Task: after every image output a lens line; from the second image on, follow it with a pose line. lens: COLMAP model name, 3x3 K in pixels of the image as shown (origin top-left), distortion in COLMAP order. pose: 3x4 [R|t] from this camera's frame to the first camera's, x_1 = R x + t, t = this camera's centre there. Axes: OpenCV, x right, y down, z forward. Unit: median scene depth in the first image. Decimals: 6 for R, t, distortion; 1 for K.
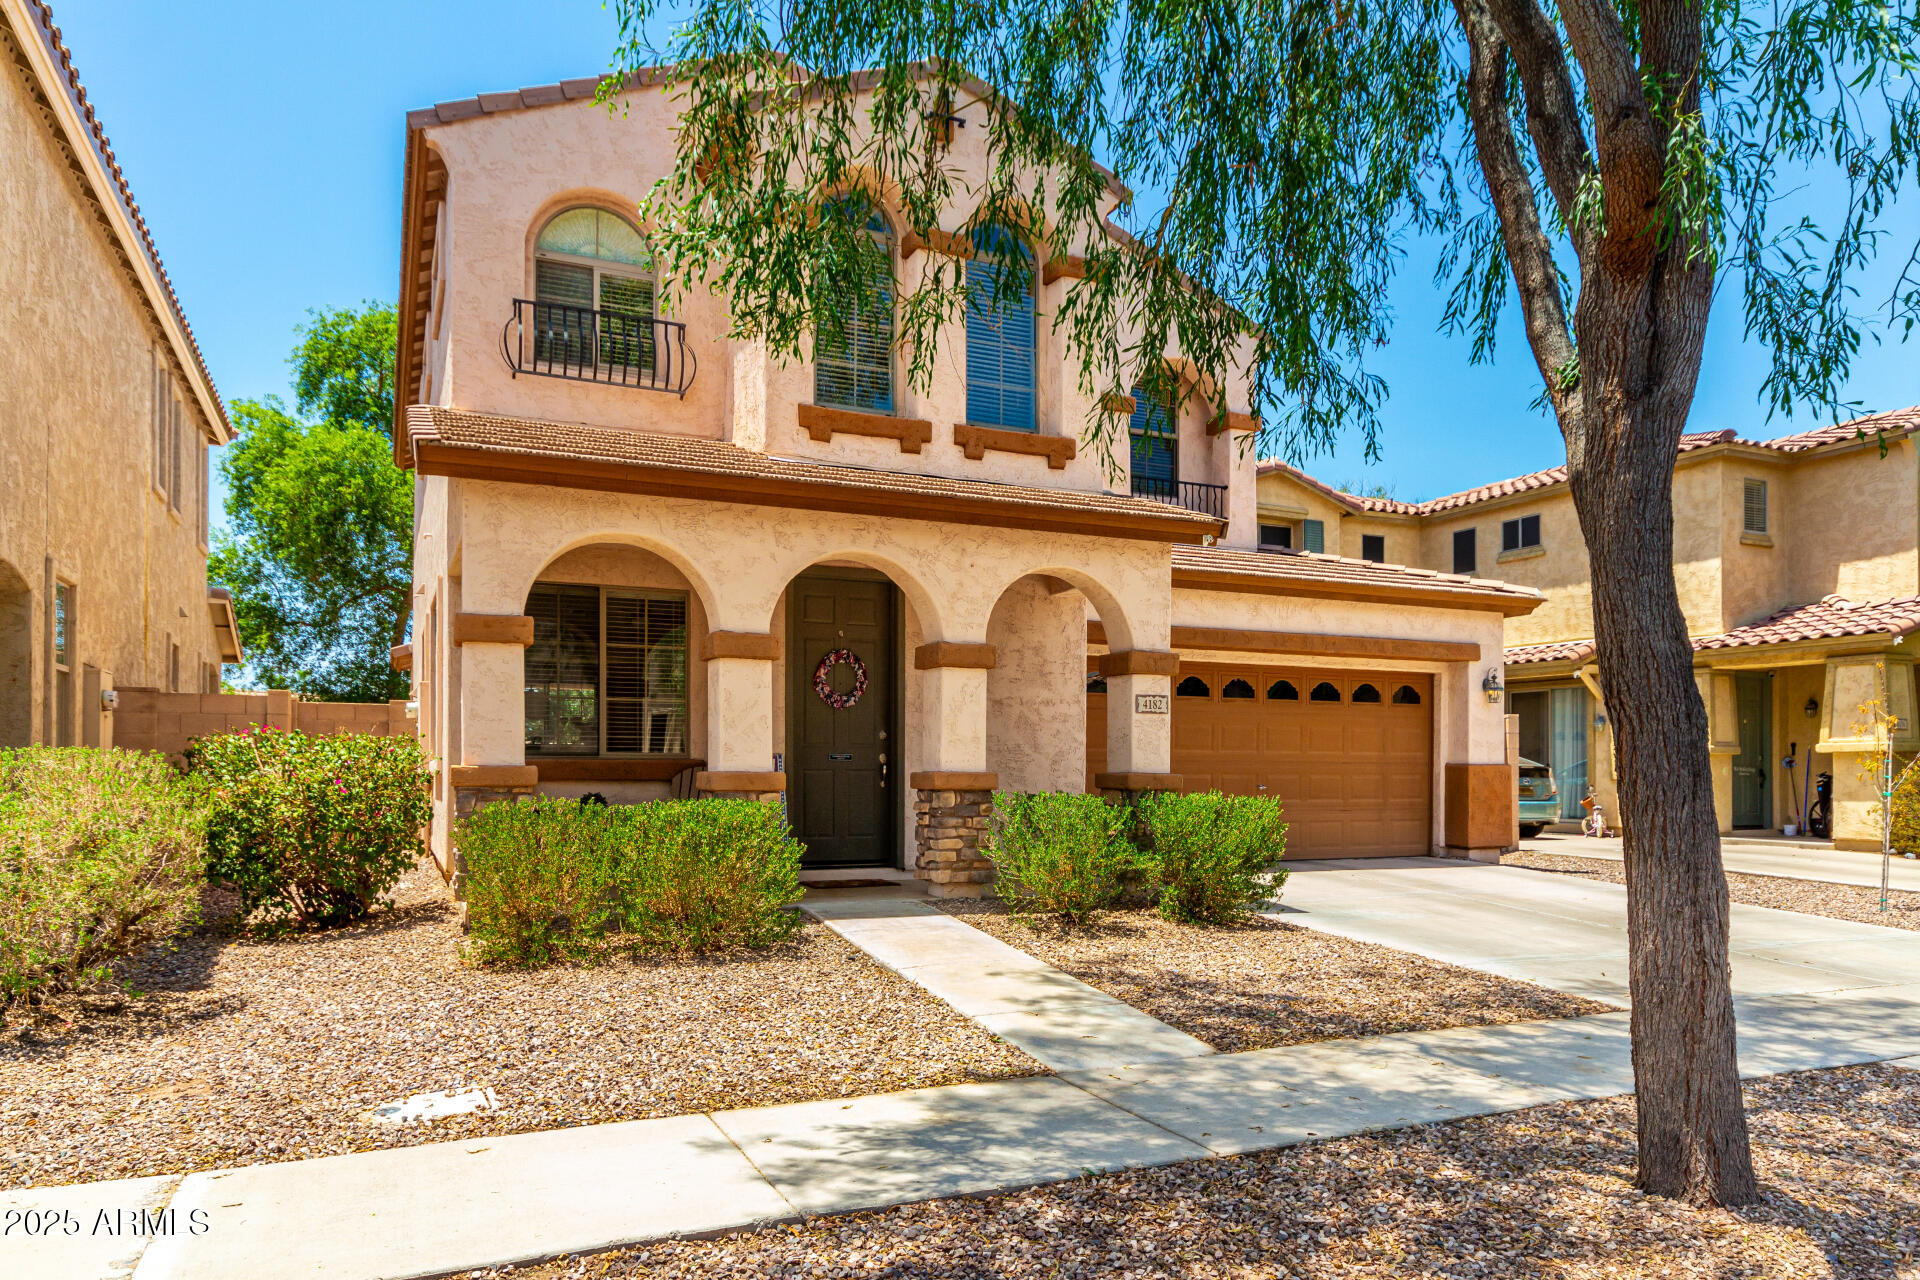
lens RADIAL K [[1285.2, 0, 963.5], [0, 1285.2, 751.3], [0, 0, 1]] dist [0.002993, 0.002096]
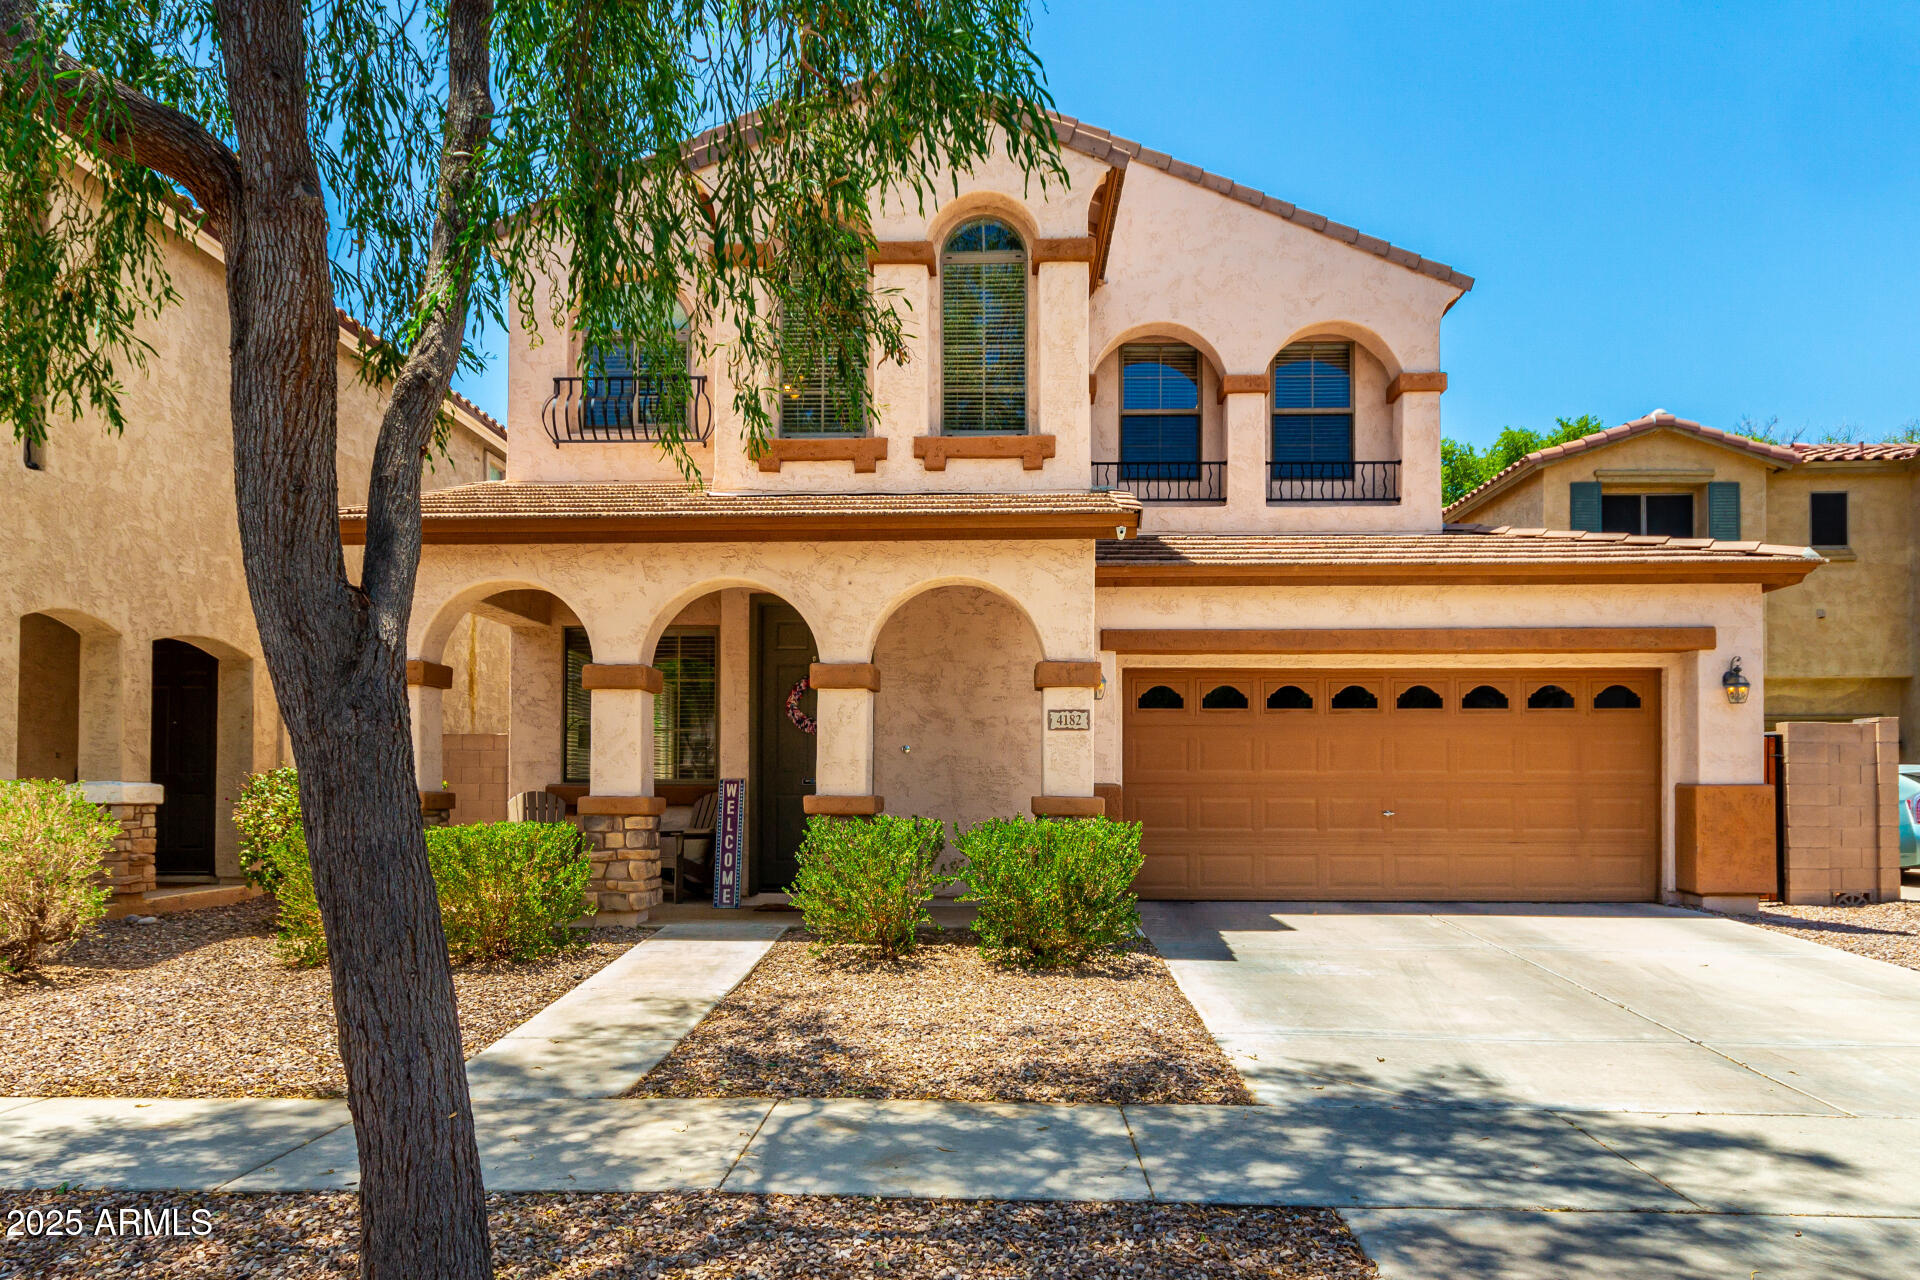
lens RADIAL K [[1273.6, 0, 953.5], [0, 1273.6, 764.2], [0, 0, 1]] dist [0.002375, 0.000383]
pose [[0.890098, -0.014063, -0.455552, 0.442433], [0.009245, 0.999875, -0.012802, 0.004874], [0.455675, 0.007183, 0.890117, 0.154788]]
